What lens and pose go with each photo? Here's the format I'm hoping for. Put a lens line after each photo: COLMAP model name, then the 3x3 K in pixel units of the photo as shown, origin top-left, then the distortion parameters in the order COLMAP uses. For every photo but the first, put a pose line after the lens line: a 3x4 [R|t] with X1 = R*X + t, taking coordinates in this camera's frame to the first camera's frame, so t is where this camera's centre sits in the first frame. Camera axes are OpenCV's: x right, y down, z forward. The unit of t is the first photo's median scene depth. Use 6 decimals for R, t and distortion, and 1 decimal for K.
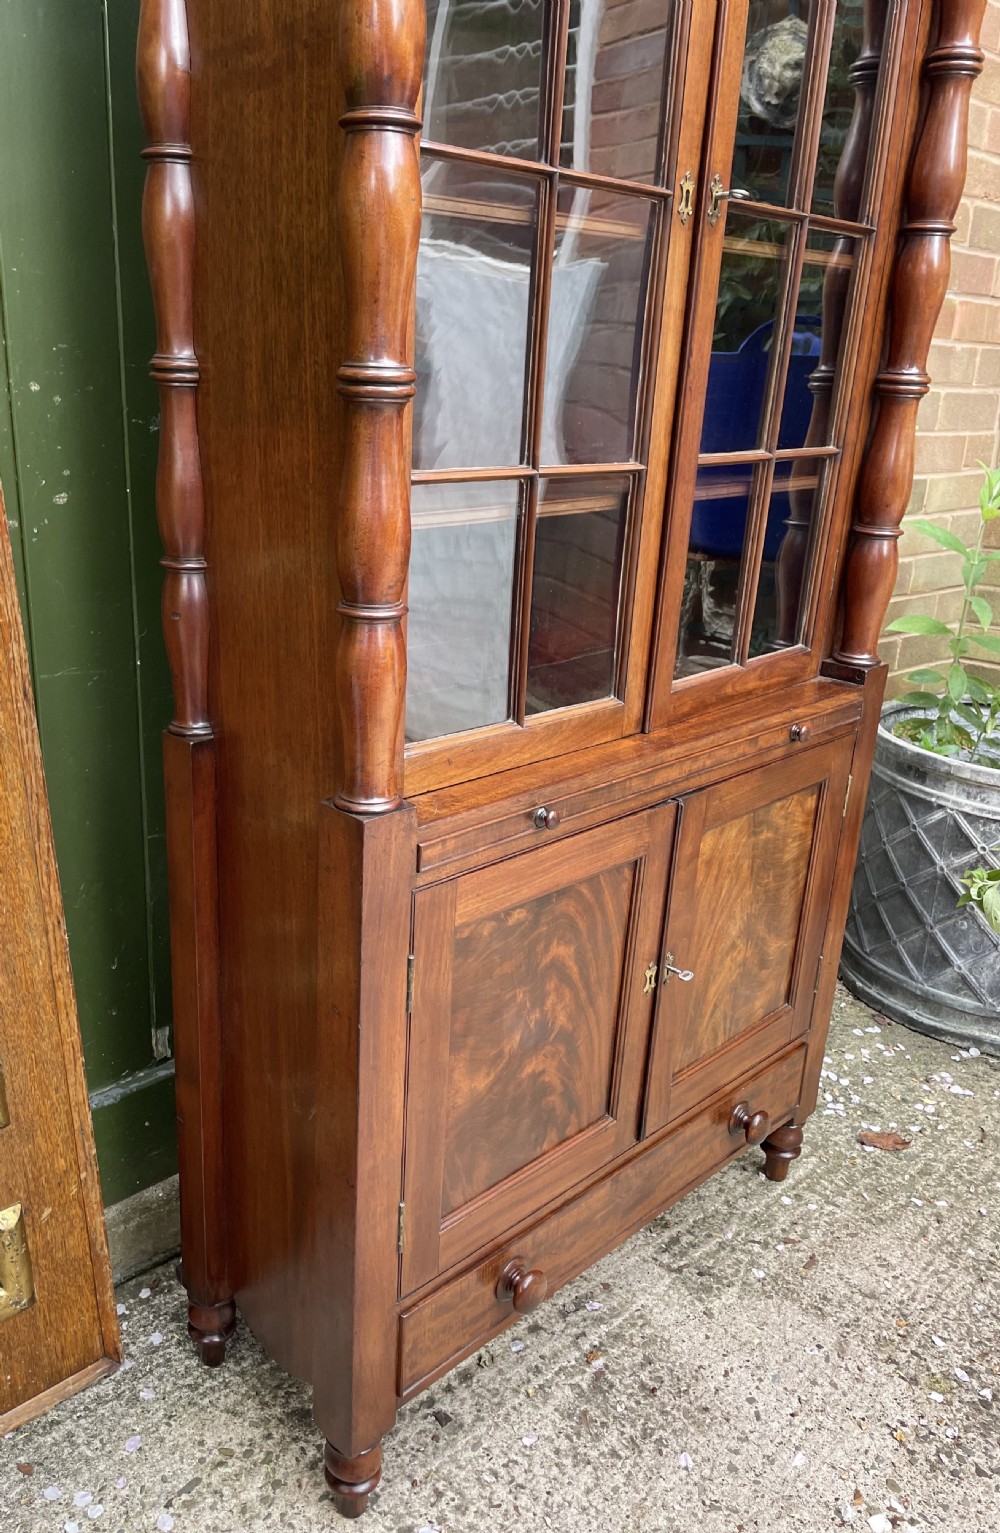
lens RADIAL K [[1164.4, 0, 420.3], [0, 1164.4, 766.4], [0, 0, 1]] dist [0.069736, -0.089316]
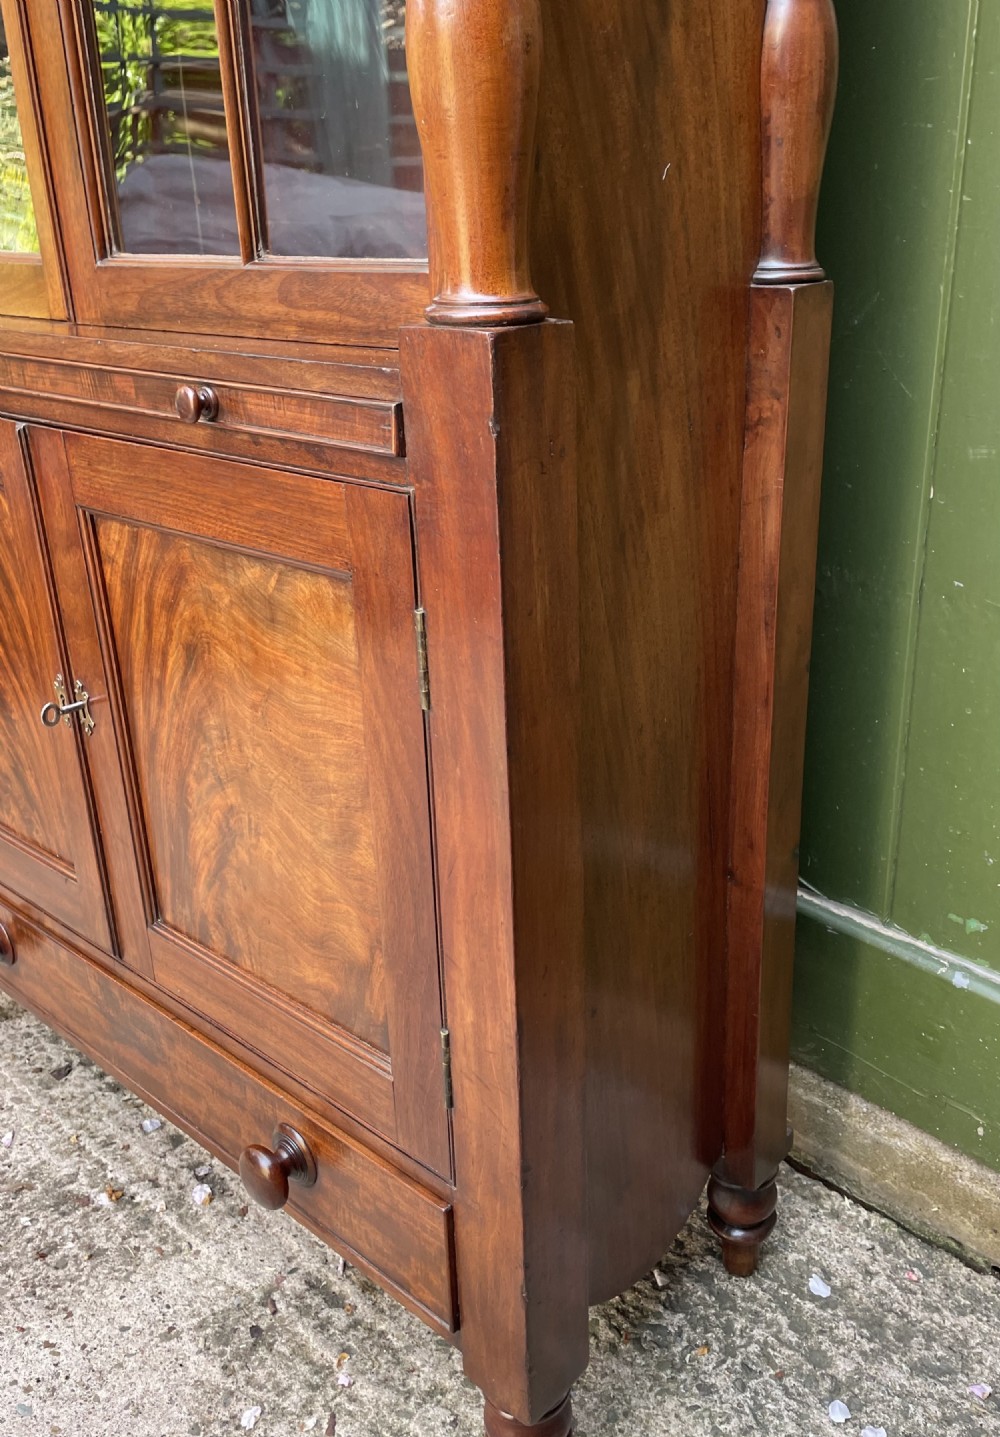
lens RADIAL K [[1229.3, 0, 535.8], [0, 1229.3, 662.7], [0, 0, 1]] dist [0.065281, -0.091520]
pose [[0.109561, 0.318826, -0.941460, 0.859595], [-0.300207, 0.913543, 0.274435, -0.113396], [0.947561, 0.252566, 0.195803, 1.069995]]
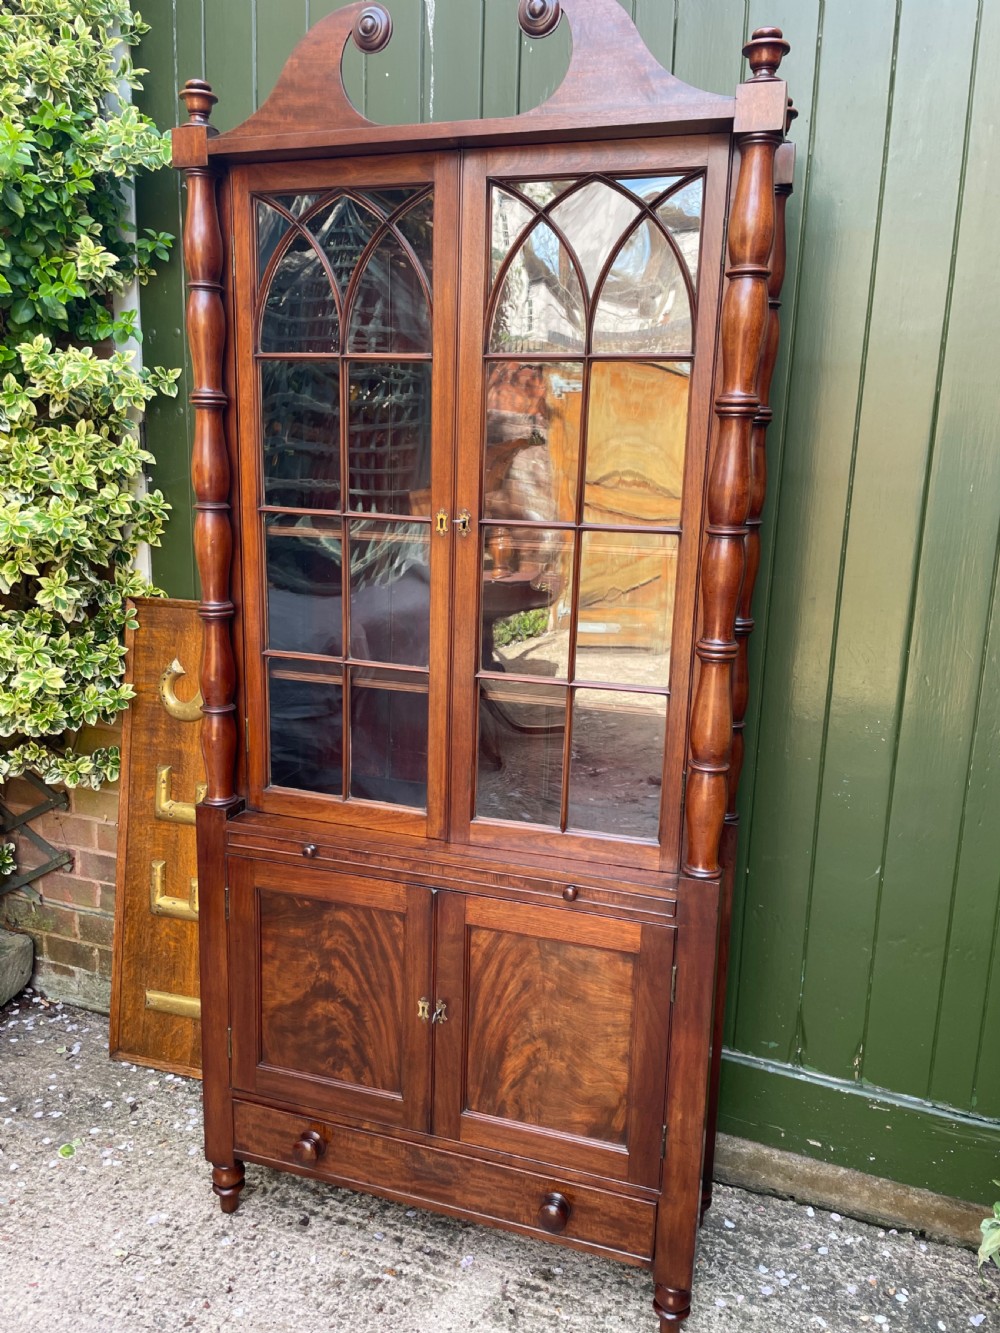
lens RADIAL K [[1010.9, 0, 499.0], [0, 1010.9, 657.6], [0, 0, 1]] dist [0.079851, -0.103647]
pose [[0.494274, 0.151816, -0.855947, 1.217299], [-0.299416, 0.954115, -0.003673, -0.251737], [0.816115, 0.258100, 0.517050, 0.292904]]
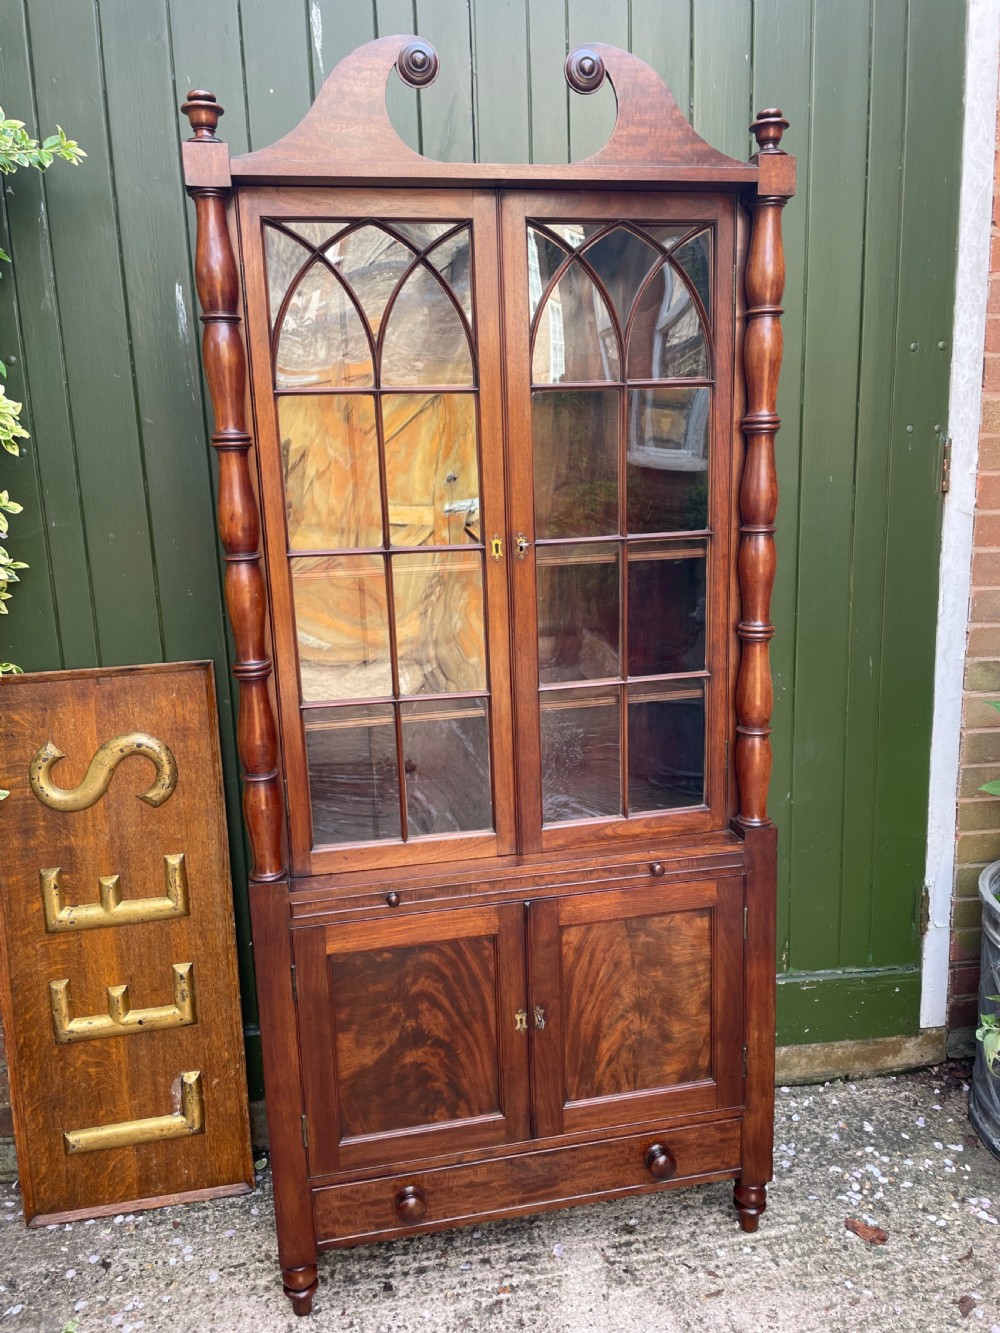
lens RADIAL K [[1010.9, 0, 497.9], [0, 1010.9, 656.0], [0, 0, 1]] dist [0.079851, -0.103647]
pose [[0.854058, 0.039428, -0.518681, 0.796965], [-0.111808, 0.987732, -0.109019, -0.130010], [0.508019, 0.151101, 0.847989, -0.185938]]
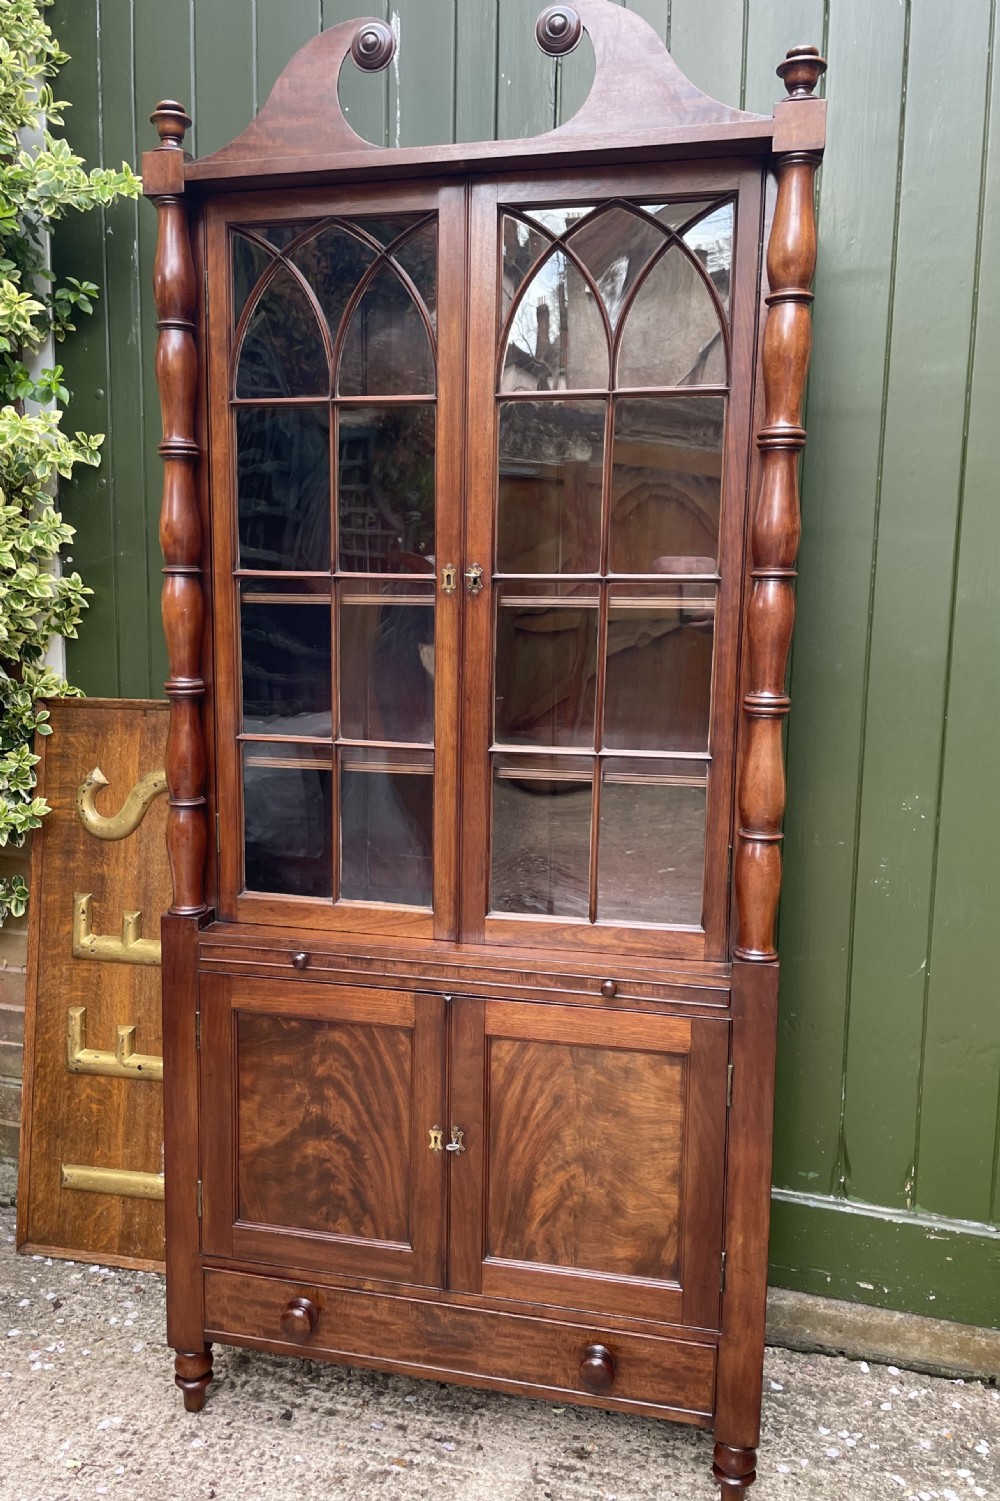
lens RADIAL K [[1191.2, 0, 449.1], [0, 1191.2, 739.5], [0, 0, 1]] dist [0.075396, -0.099136]
pose [[0.559822, 0.079866, -0.824755, 1.195084], [-0.267307, 0.959537, -0.088523, -0.118674], [0.784312, 0.270019, 0.558519, 0.159577]]
